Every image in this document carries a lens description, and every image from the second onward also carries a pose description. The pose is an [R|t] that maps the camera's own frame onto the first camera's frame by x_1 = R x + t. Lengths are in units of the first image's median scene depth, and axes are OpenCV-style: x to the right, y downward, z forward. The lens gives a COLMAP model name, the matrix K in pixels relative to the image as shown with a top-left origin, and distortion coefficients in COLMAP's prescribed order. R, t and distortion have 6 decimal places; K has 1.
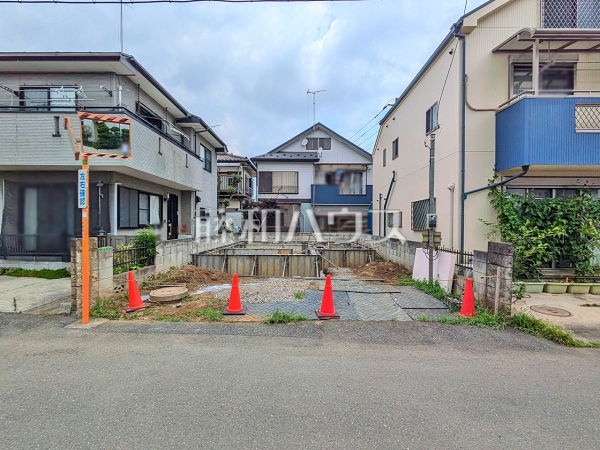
lens RADIAL K [[280.4, 0, 297.5], [0, 280.4, 228.3], [0, 0, 1]] dist [-0.000279, 0.002893]
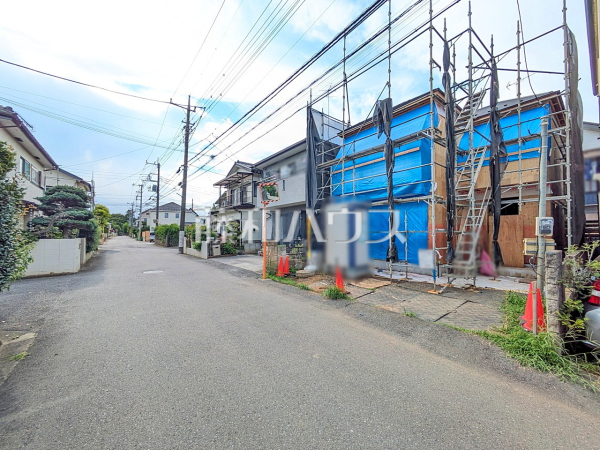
lens RADIAL K [[238.6, 0, 299.3], [0, 238.6, 228.8], [0, 0, 1]] dist [0.001350, 0.001795]
pose [[0.627952, -0.024943, -0.777852, 0.332373], [-0.004474, 0.999354, -0.035657, 0.006219], [0.778239, 0.025872, 0.627435, 0.015467]]
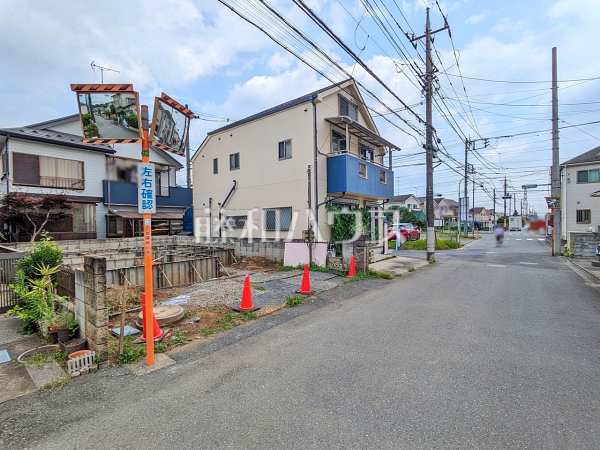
lens RADIAL K [[280.4, 0, 298.1], [0, 280.4, 229.4], [0, 0, 1]] dist [-0.000279, 0.002893]
pose [[0.608670, -0.031850, 0.792784, -0.427068], [0.030857, 0.999388, 0.016460, -0.011152], [-0.792823, 0.014445, 0.609280, 0.079939]]
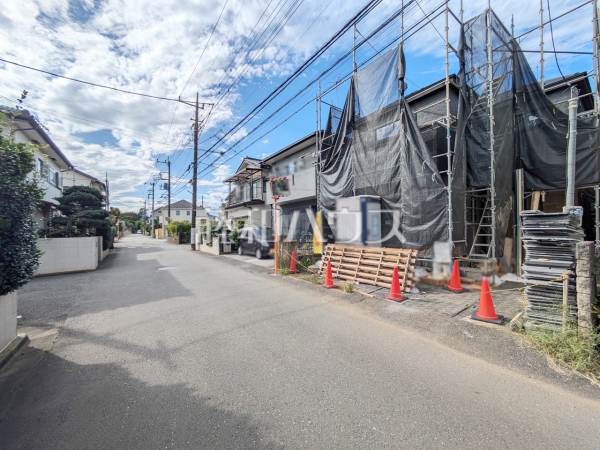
lens RADIAL K [[238.6, 0, 299.6], [0, 238.6, 228.9], [0, 0, 1]] dist [0.001350, 0.001795]
pose [[0.598583, -0.019019, -0.800835, 0.324466], [0.010458, 0.999818, -0.015928, 0.007161], [0.800993, 0.001159, 0.598673, 0.013602]]
